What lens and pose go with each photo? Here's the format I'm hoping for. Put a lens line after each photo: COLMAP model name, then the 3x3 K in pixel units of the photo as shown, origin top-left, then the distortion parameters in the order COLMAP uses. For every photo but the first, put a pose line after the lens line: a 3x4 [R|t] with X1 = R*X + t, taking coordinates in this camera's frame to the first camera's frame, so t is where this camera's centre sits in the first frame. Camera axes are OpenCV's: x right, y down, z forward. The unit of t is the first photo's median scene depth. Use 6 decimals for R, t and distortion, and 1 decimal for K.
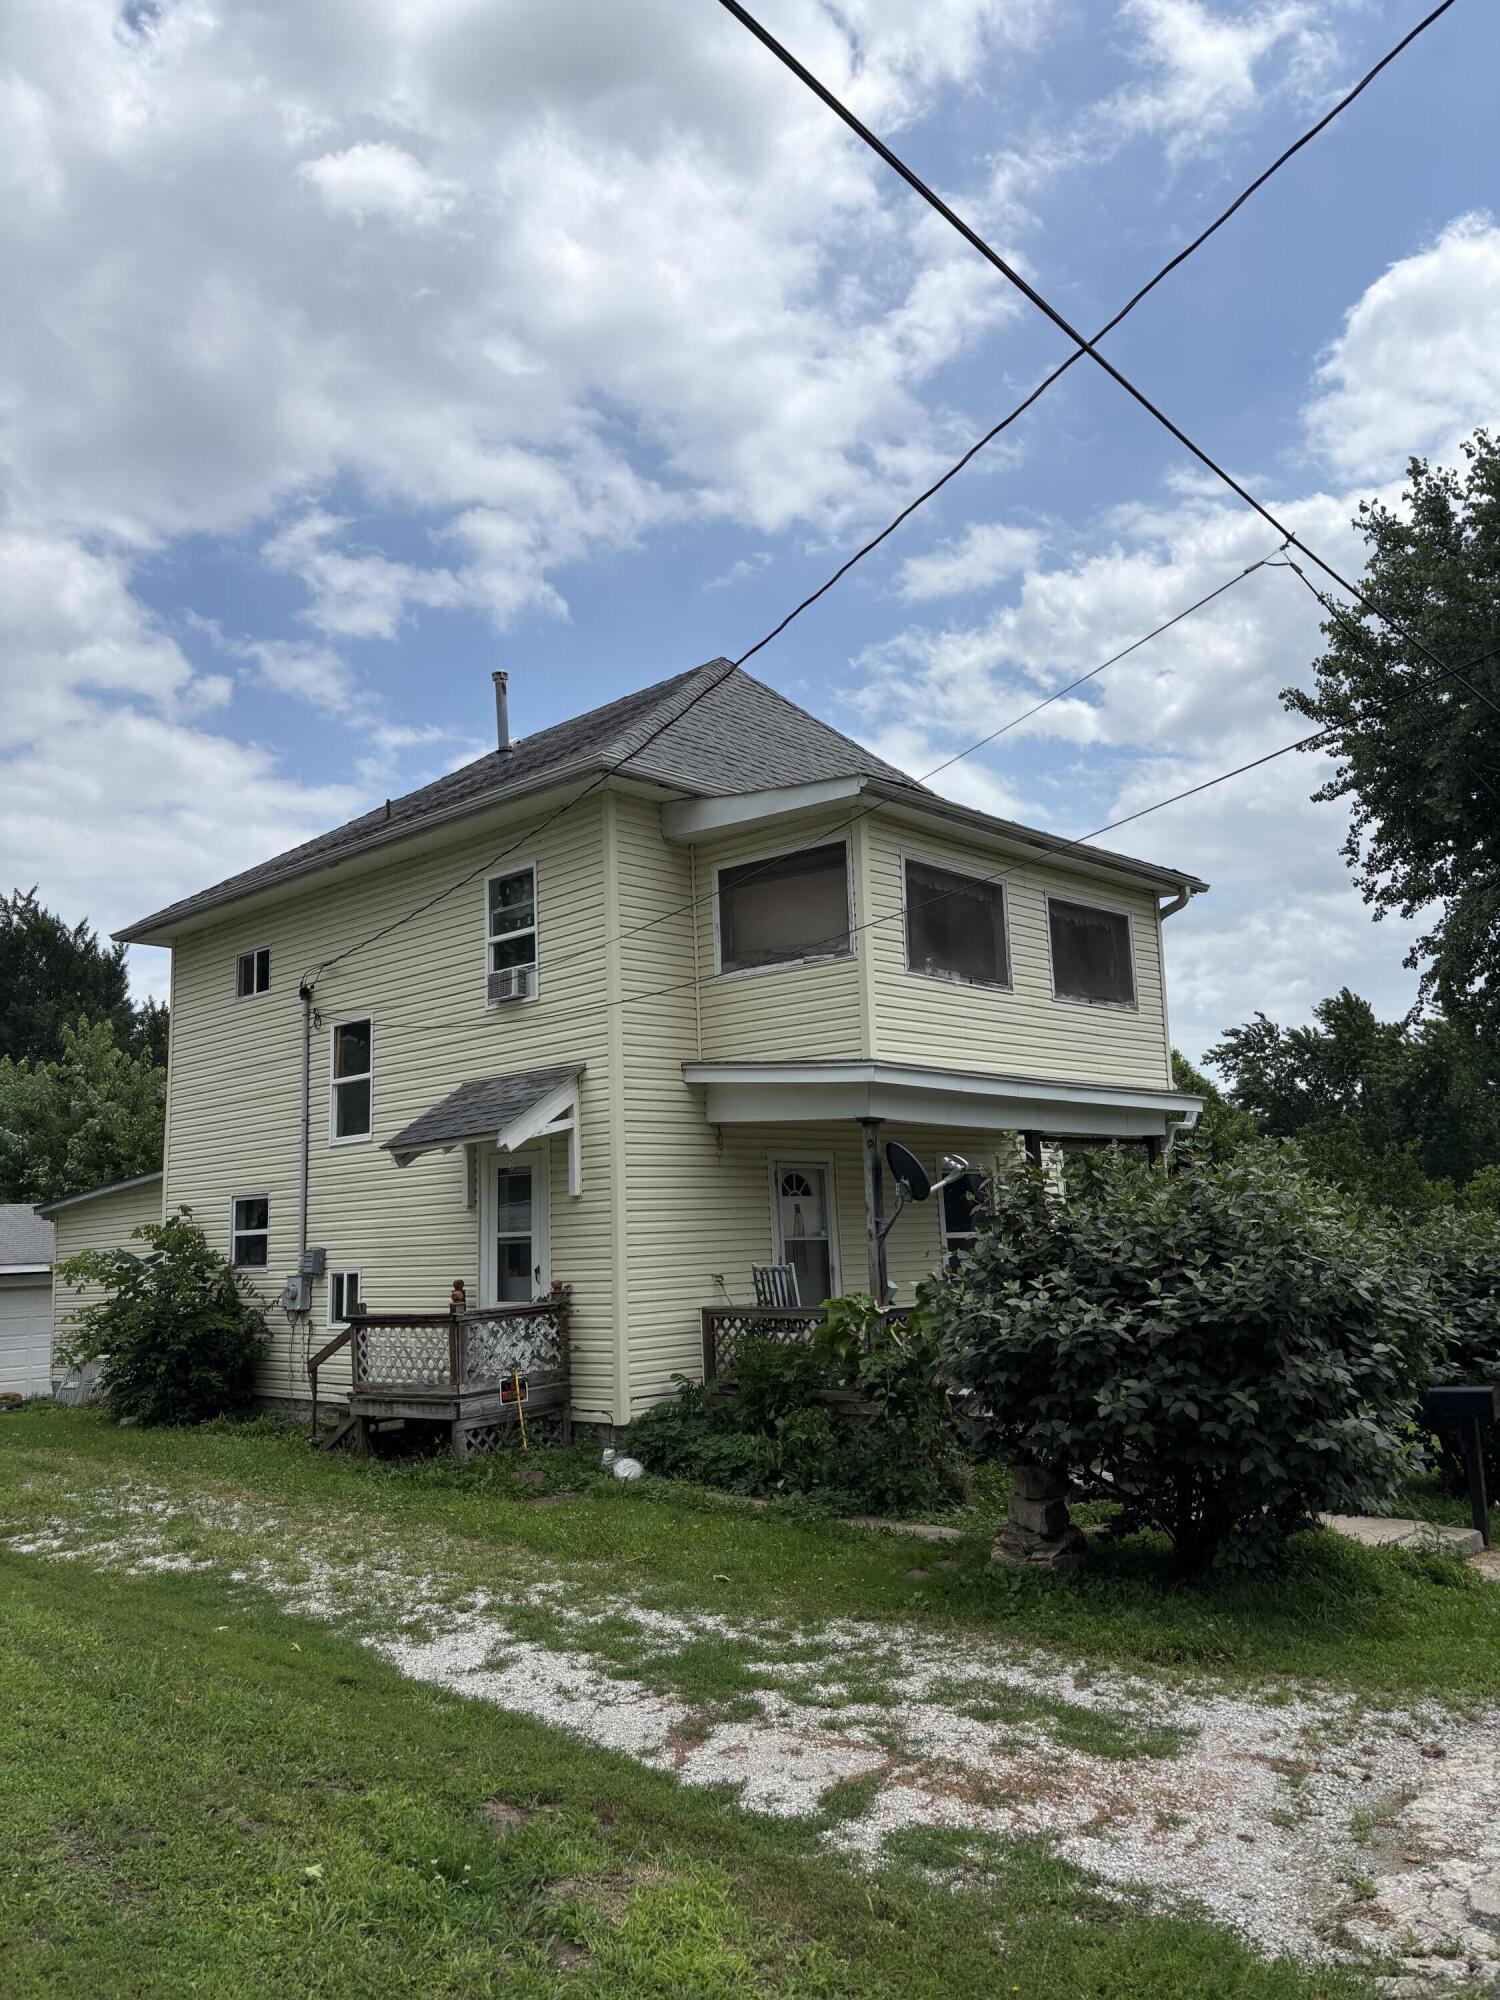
lens RADIAL K [[1519.4, 0, 758.2], [0, 1519.4, 995.0], [0, 0, 1]] dist [0.017519, -0.023205]
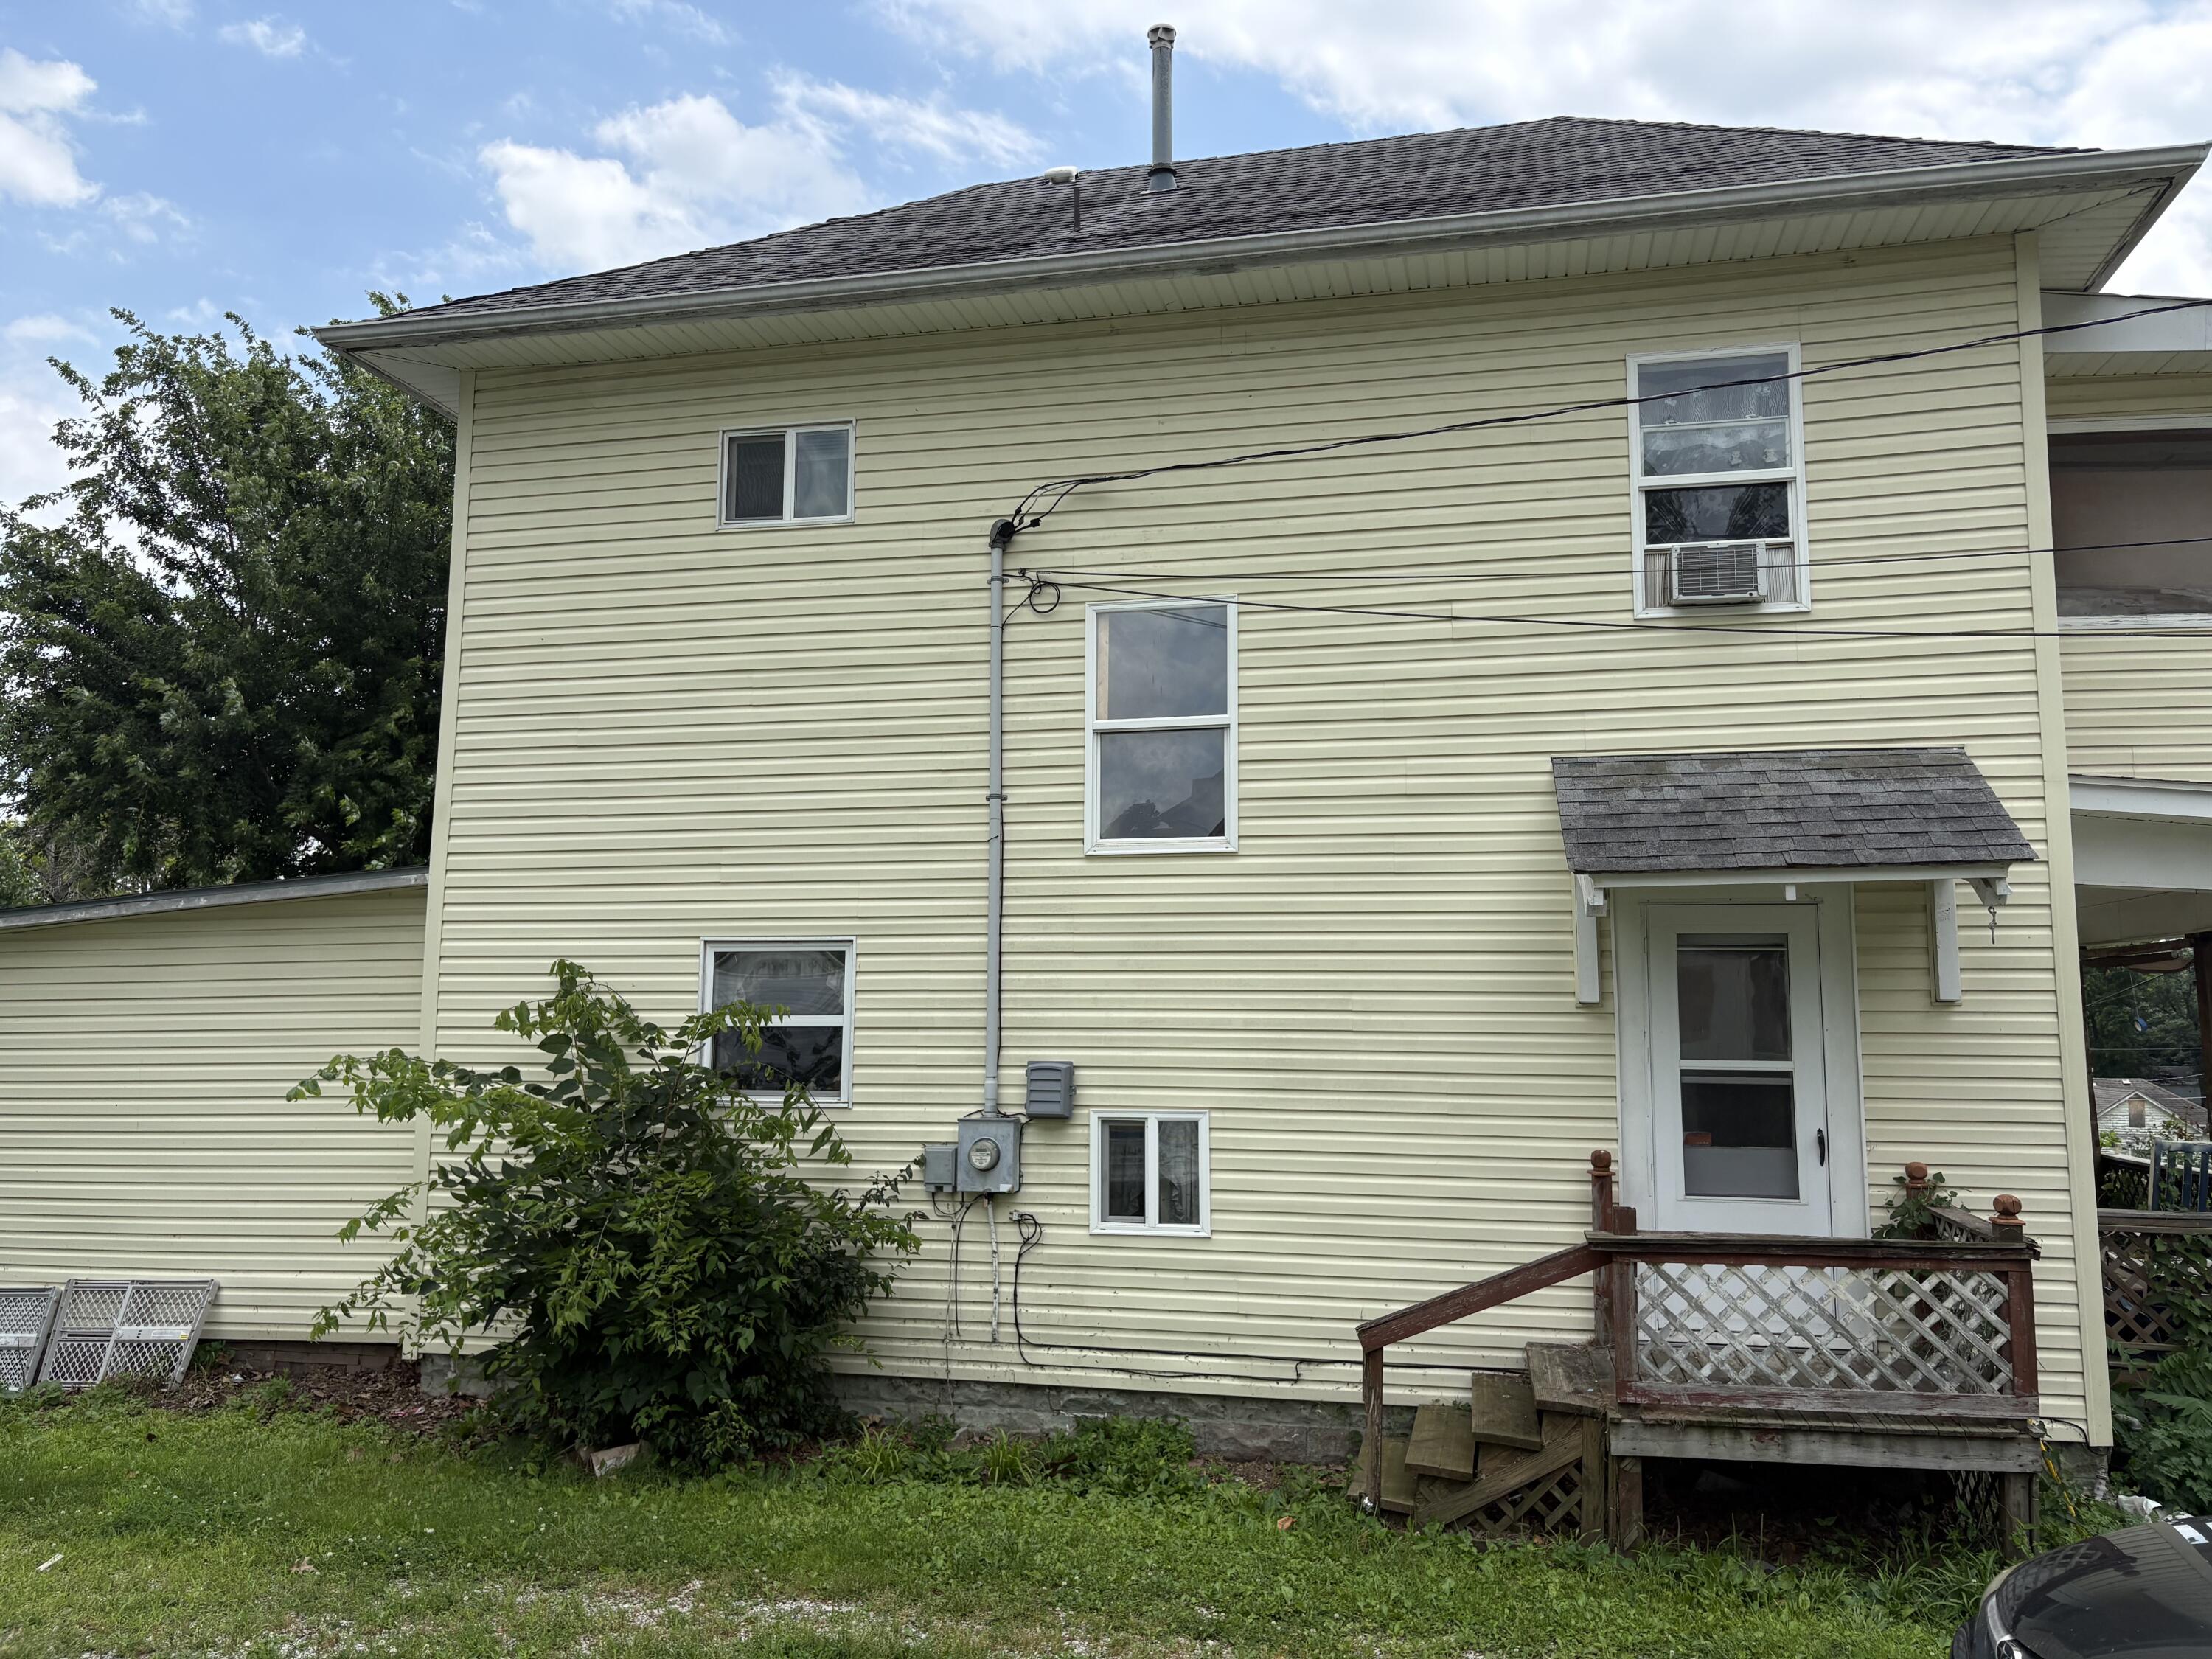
lens RADIAL K [[1680.4, 0, 1103.0], [0, 1680.4, 837.2], [0, 0, 1]] dist [0.017519, -0.023205]
pose [[0.859366, 0.095930, 0.502283, -0.548633], [-0.118734, 0.992834, 0.013524, 0.086668], [-0.497386, -0.071260, 0.864598, 0.541151]]
